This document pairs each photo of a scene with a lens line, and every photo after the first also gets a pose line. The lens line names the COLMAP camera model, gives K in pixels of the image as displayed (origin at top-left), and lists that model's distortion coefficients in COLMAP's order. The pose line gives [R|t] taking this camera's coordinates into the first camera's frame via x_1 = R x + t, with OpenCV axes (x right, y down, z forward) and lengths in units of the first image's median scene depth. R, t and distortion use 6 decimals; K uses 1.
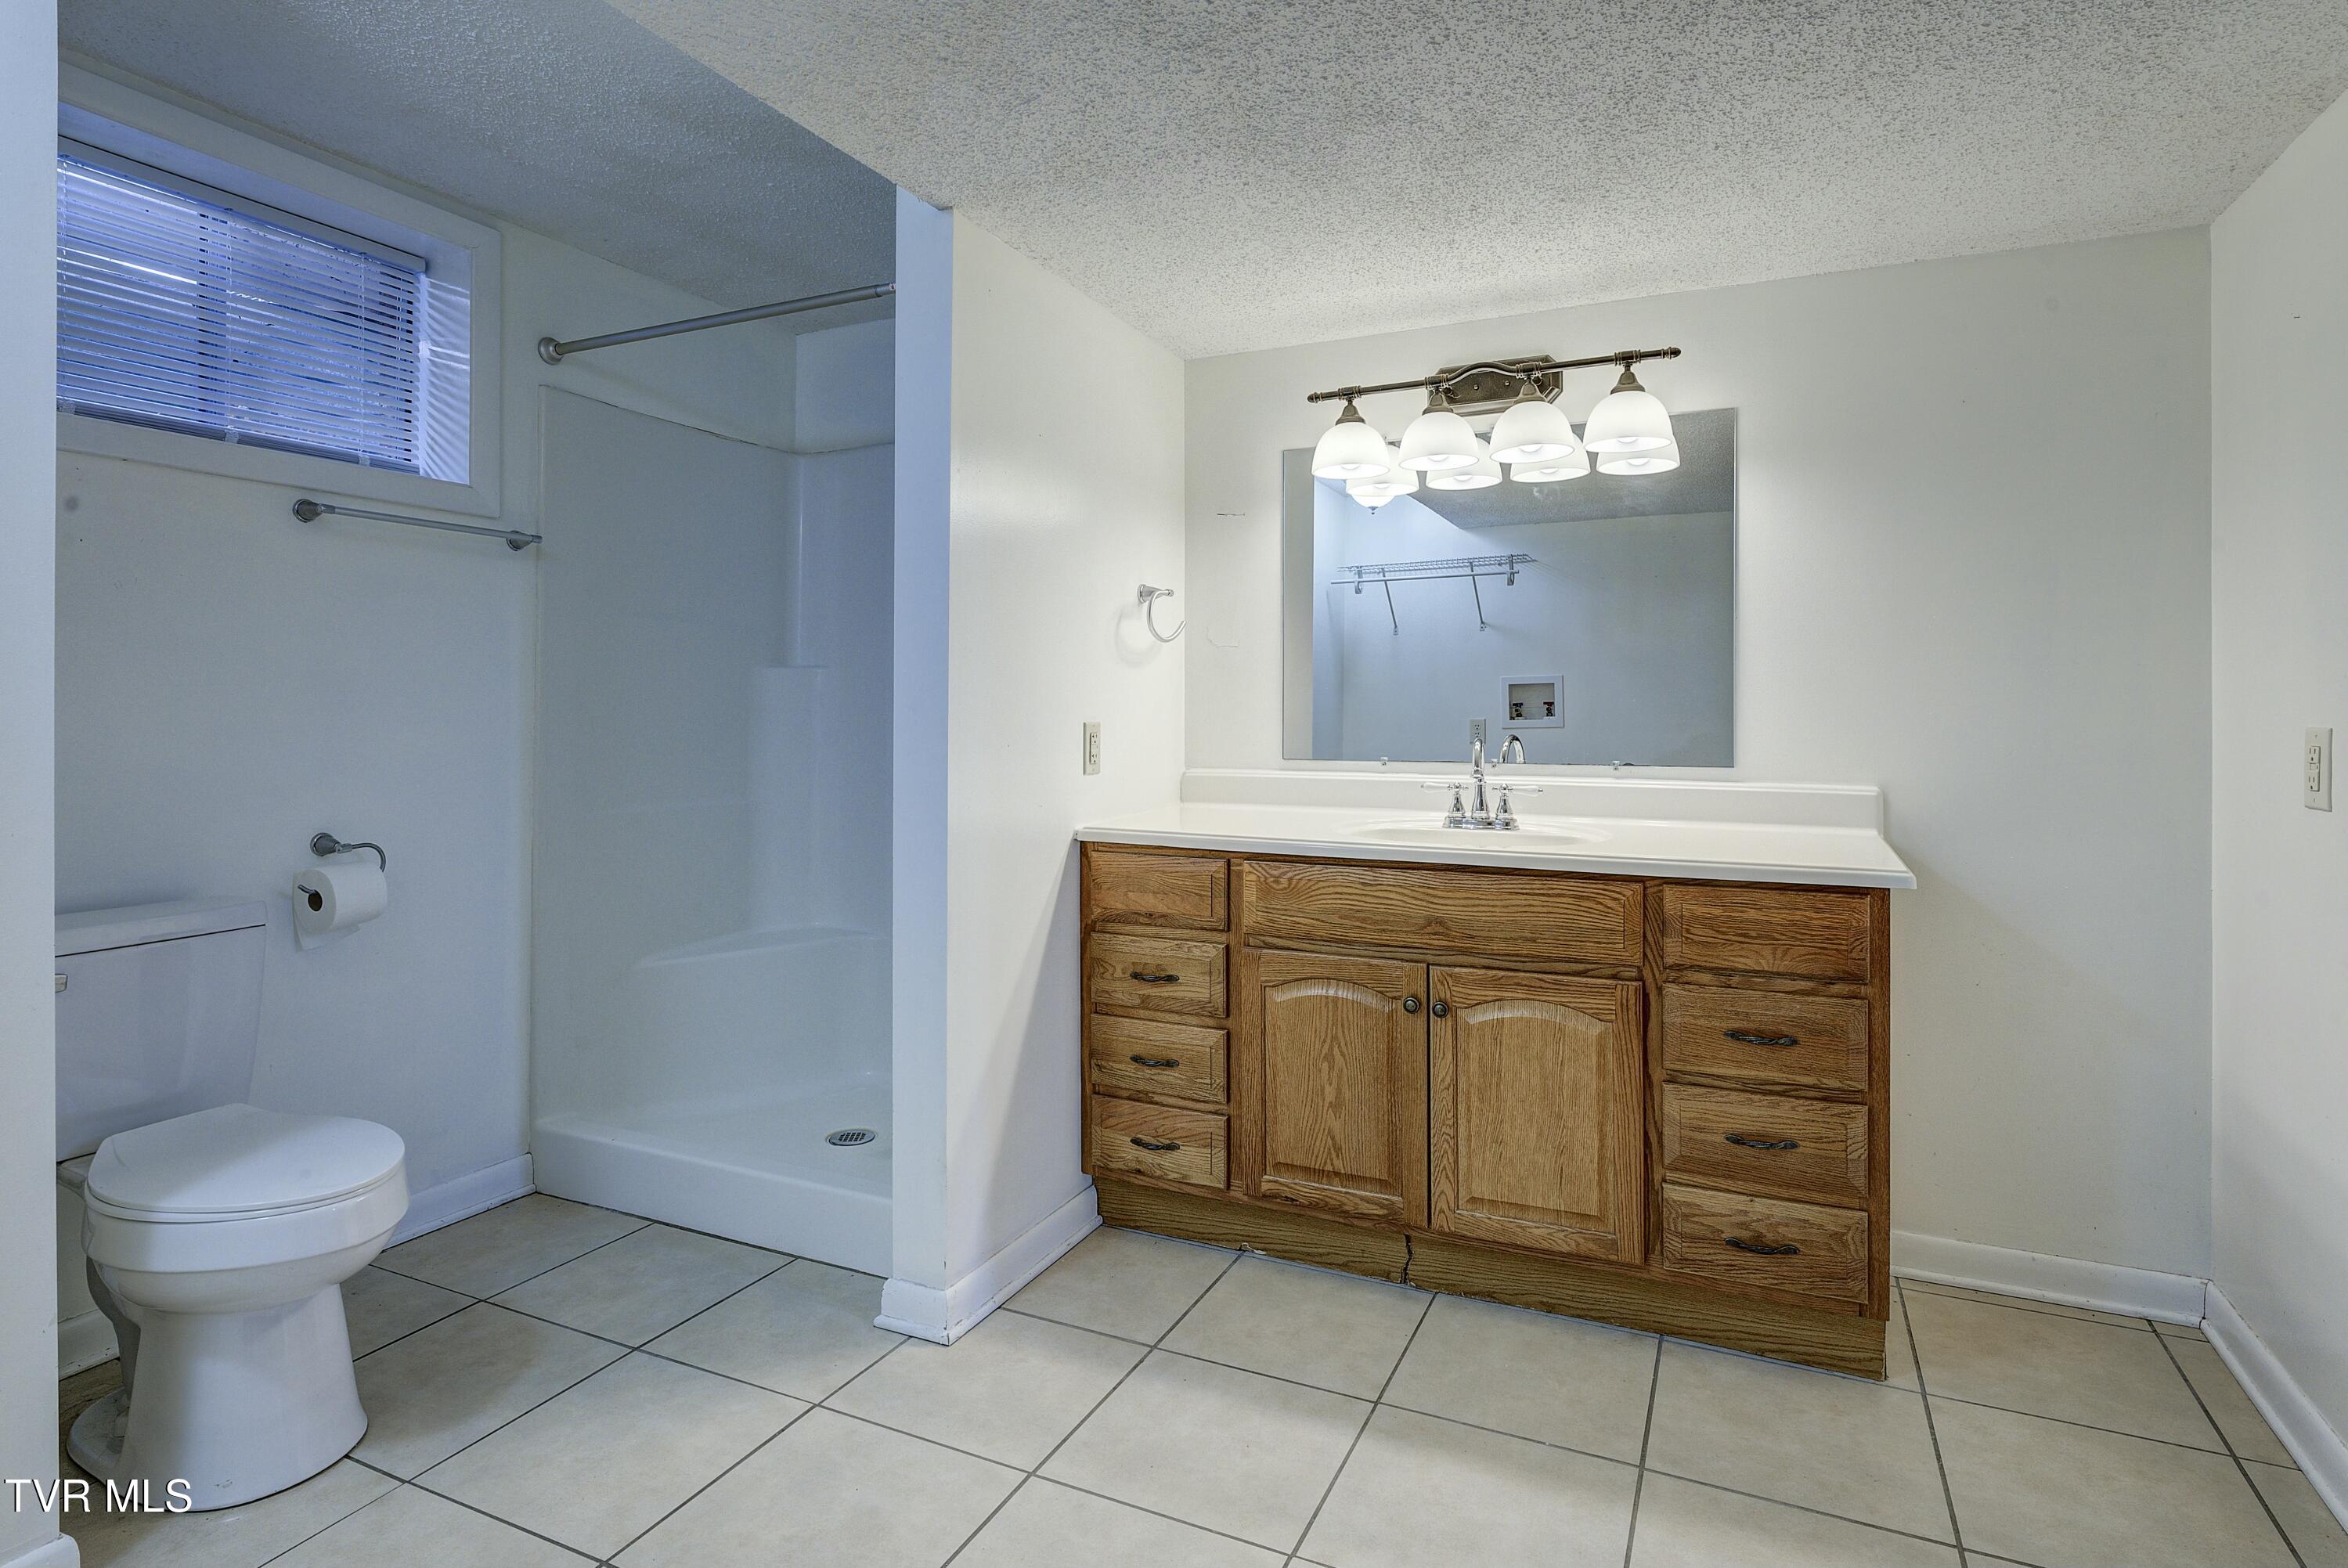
lens RADIAL K [[1216.9, 0, 1186.6], [0, 1216.9, 710.6], [0, 0, 1]] dist [0.000191, -0.001168]
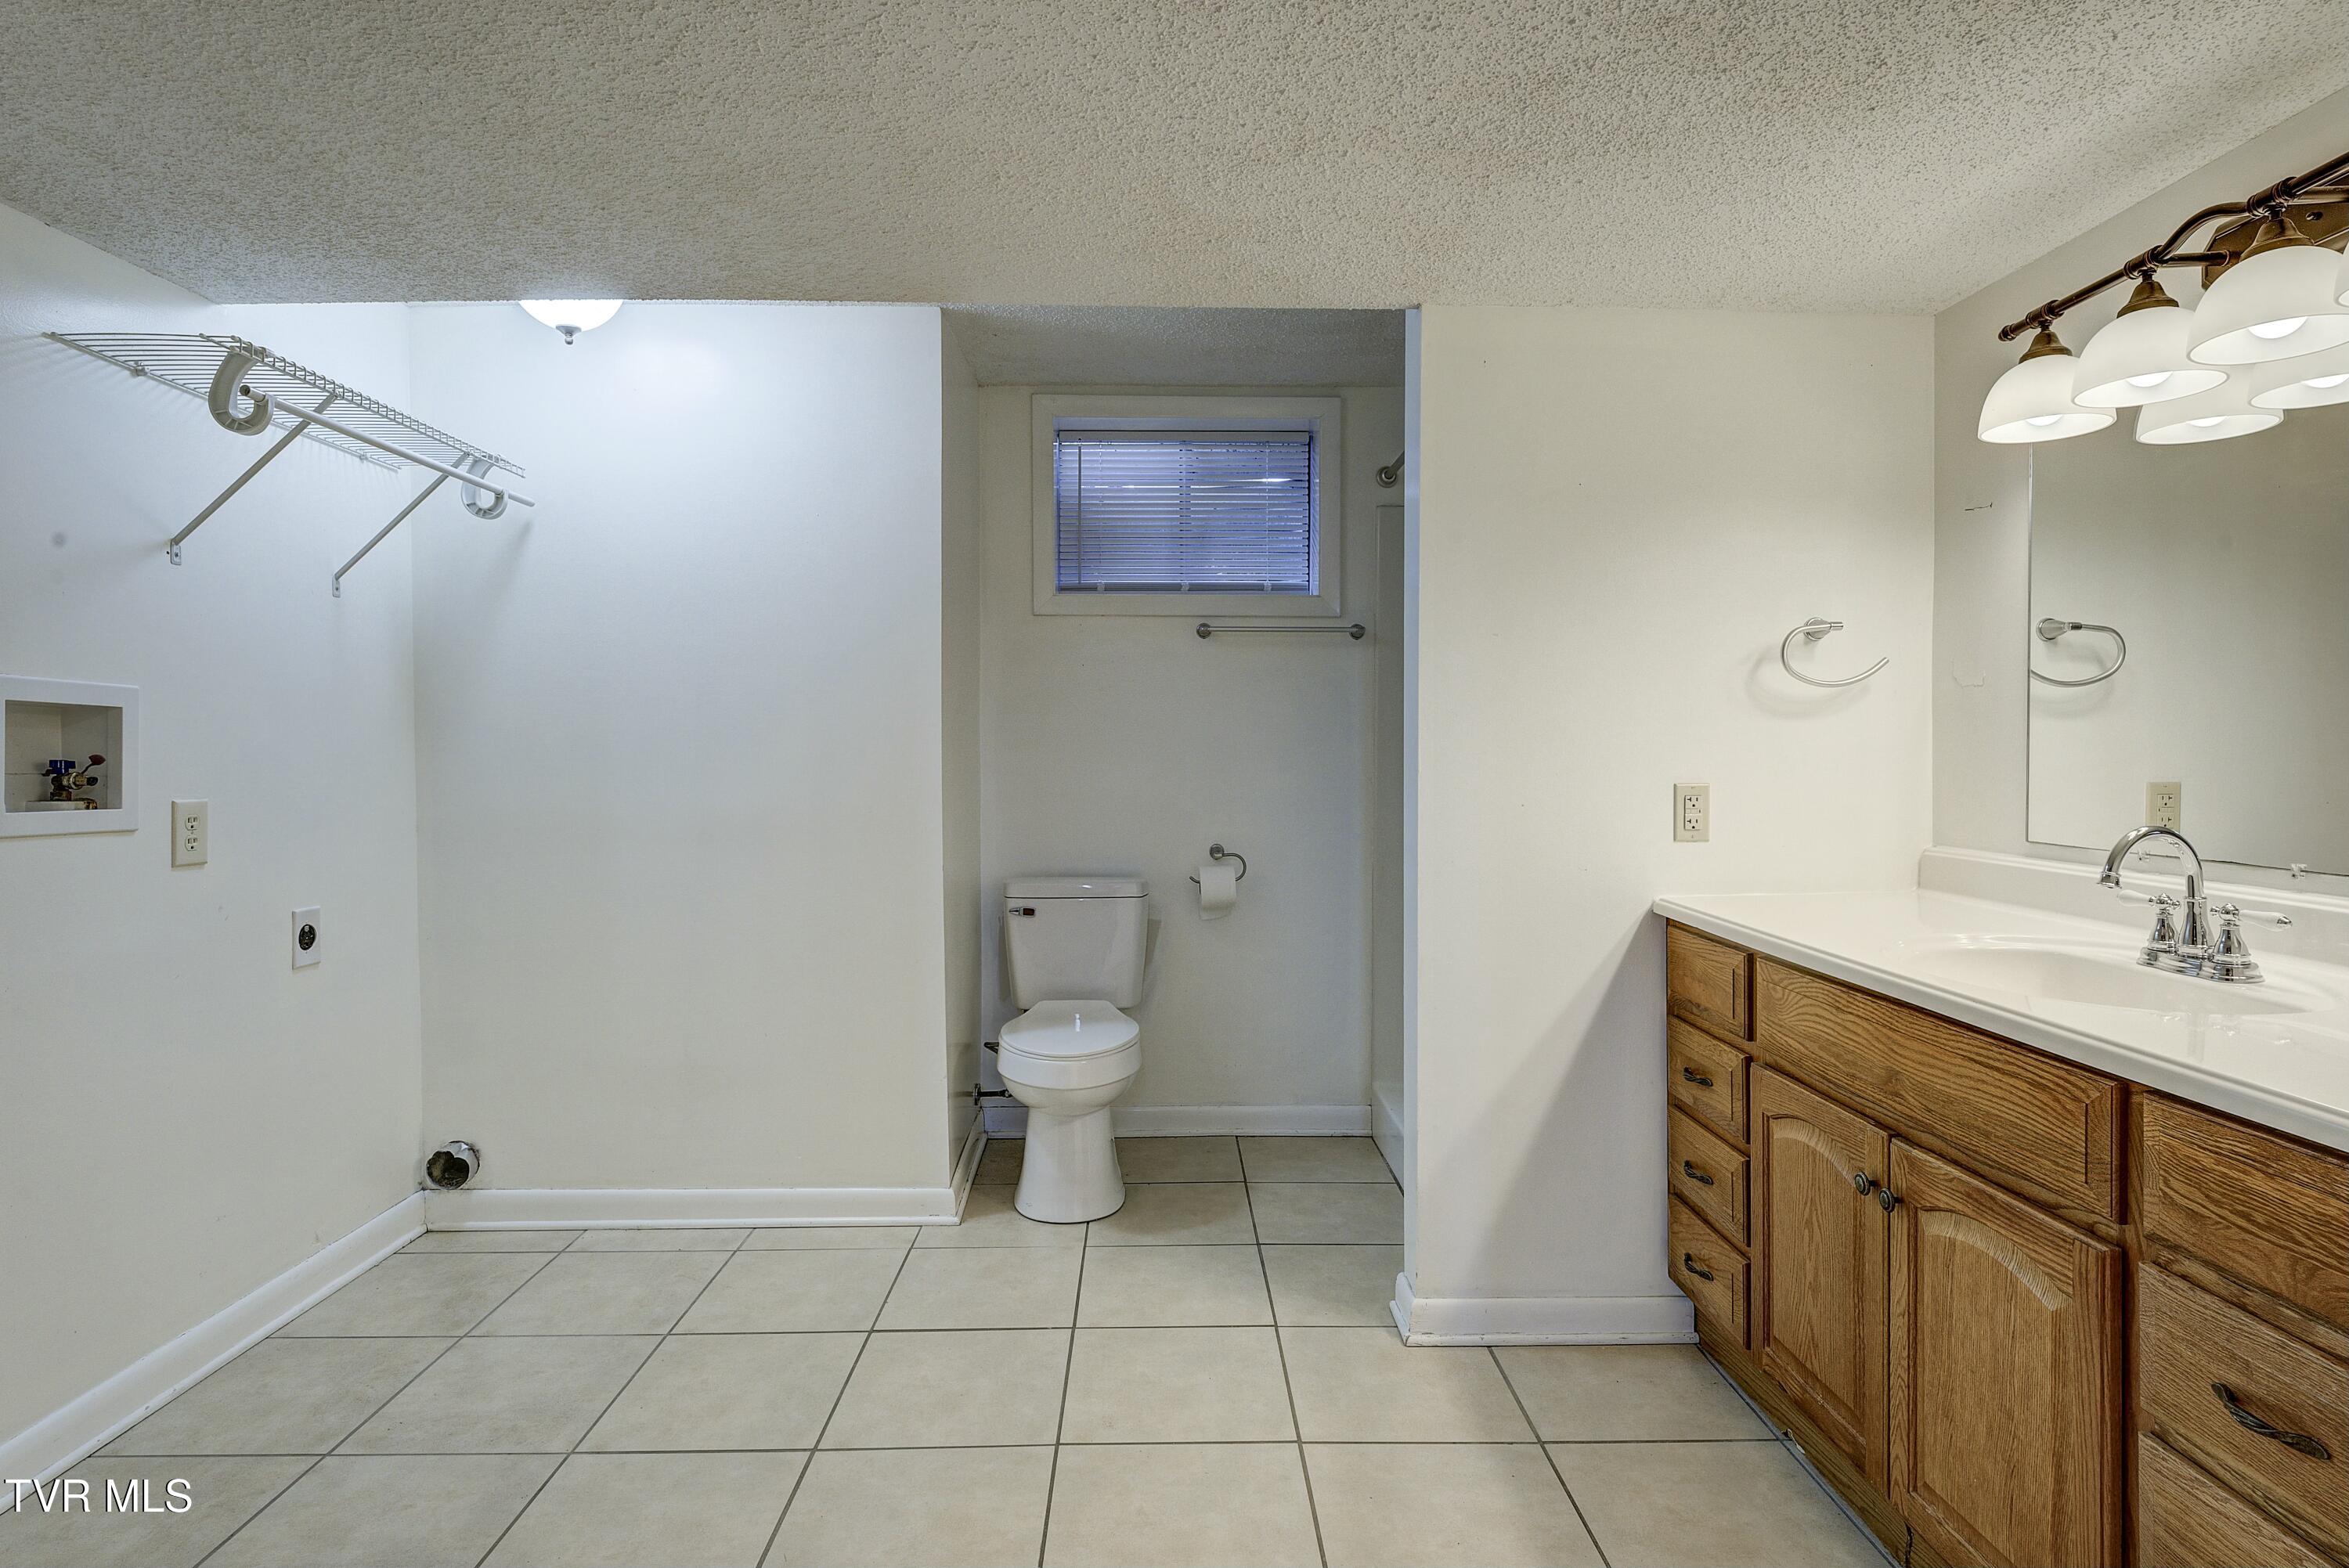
lens RADIAL K [[1217.3, 0, 1175.1], [0, 1217.3, 769.2], [0, 0, 1]] dist [0.000191, -0.001168]
pose [[0.443358, 0.015083, -0.896218, 0.642770], [0.002210, 0.999837, 0.017920, -0.020653], [0.896342, -0.009926, 0.443252, 0.302027]]
